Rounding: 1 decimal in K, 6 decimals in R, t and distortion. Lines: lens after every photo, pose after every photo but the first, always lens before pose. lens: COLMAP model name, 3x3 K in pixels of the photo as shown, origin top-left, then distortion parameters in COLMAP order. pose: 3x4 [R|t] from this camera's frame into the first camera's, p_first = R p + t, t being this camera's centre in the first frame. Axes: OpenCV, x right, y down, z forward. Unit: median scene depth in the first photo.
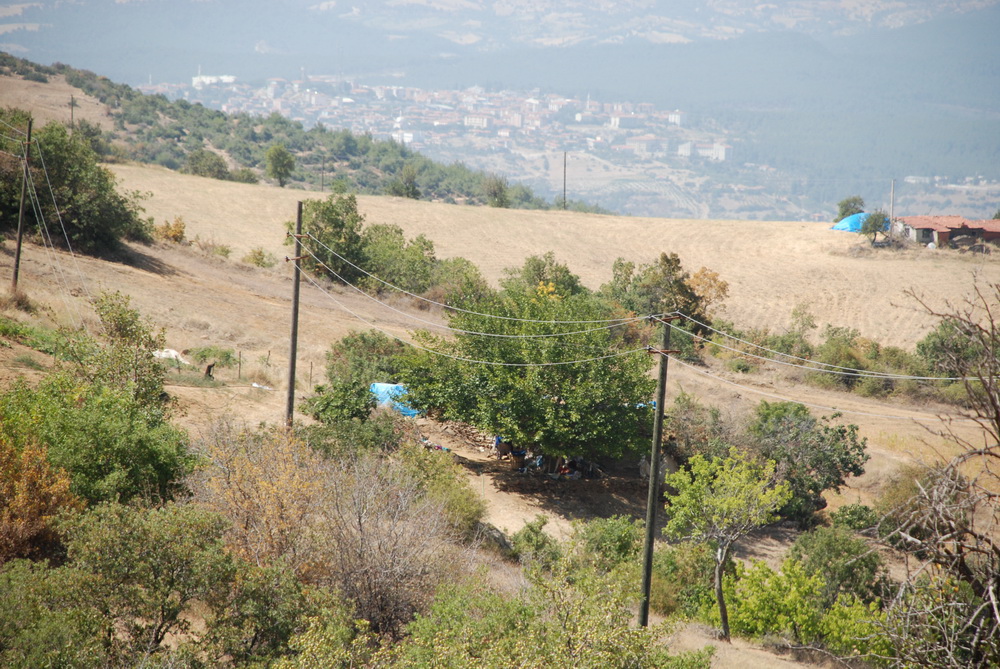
lens RADIAL K [[5808.7, 0, 523.2], [0, 5808.7, 357.4], [0, 0, 1]] dist [2.799257, 0.000000]
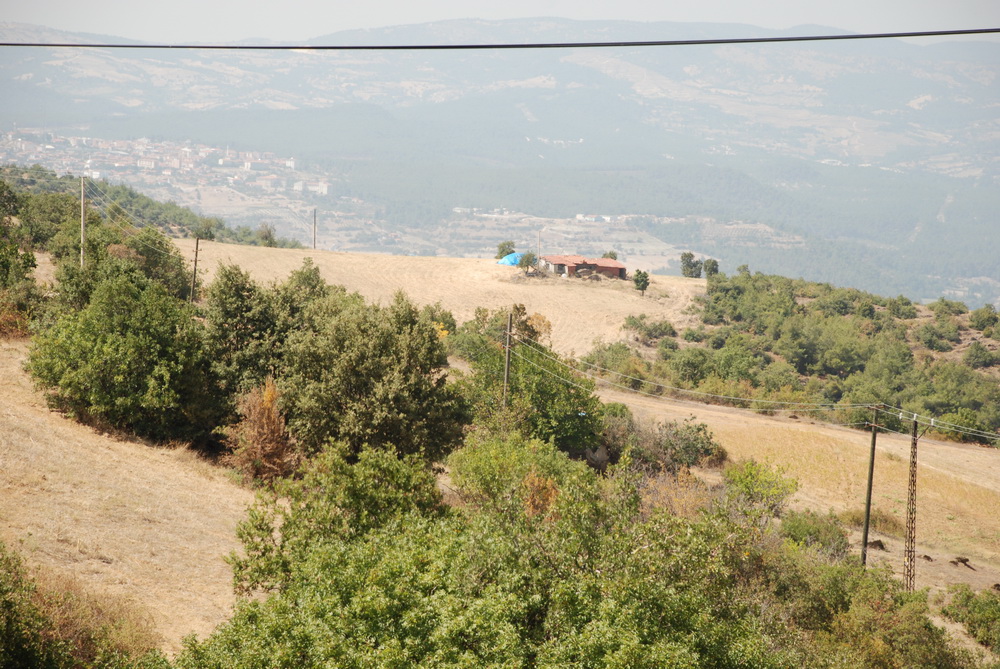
lens RADIAL K [[4048.3, 0, 508.8], [0, 4048.3, 351.9], [0, 0, 1]] dist [1.520232, 0.000000]
pose [[0.997620, 0.000639, 0.068951, -0.052697], [-0.000829, 0.999996, 0.002736, -0.008131], [-0.068949, -0.002787, 0.997616, -0.081799]]
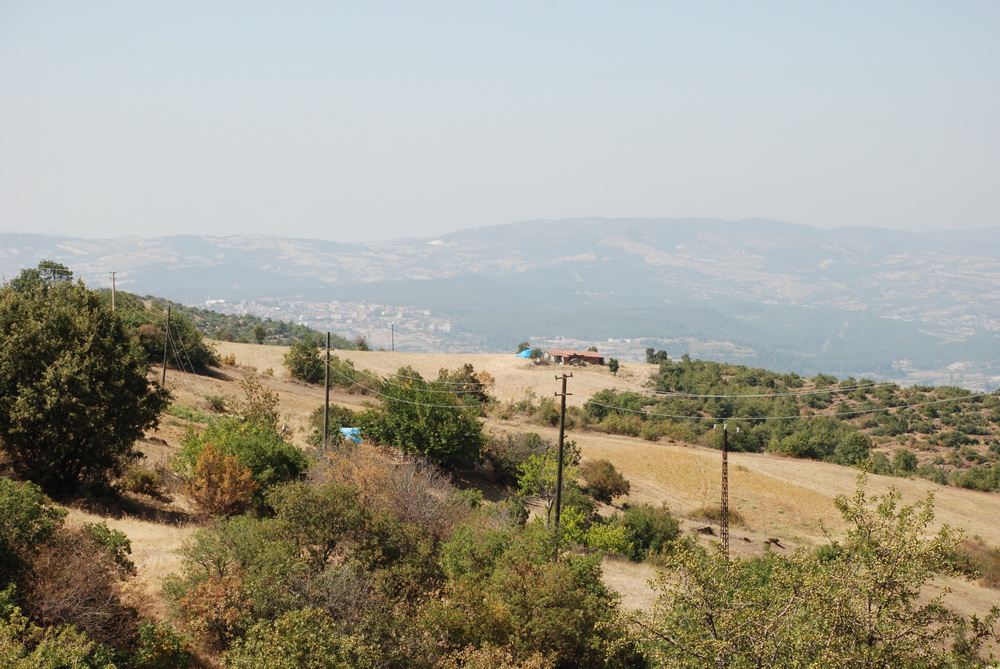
lens RADIAL K [[2655.1, 0, 520.0], [0, 2655.1, 341.8], [0, 0, 1]] dist [0.788068, 0.000000]
pose [[0.997930, -0.027409, 0.058178, -0.011468], [0.029092, 0.999177, -0.028277, 0.001682], [-0.057355, 0.029911, 0.997906, 0.043800]]
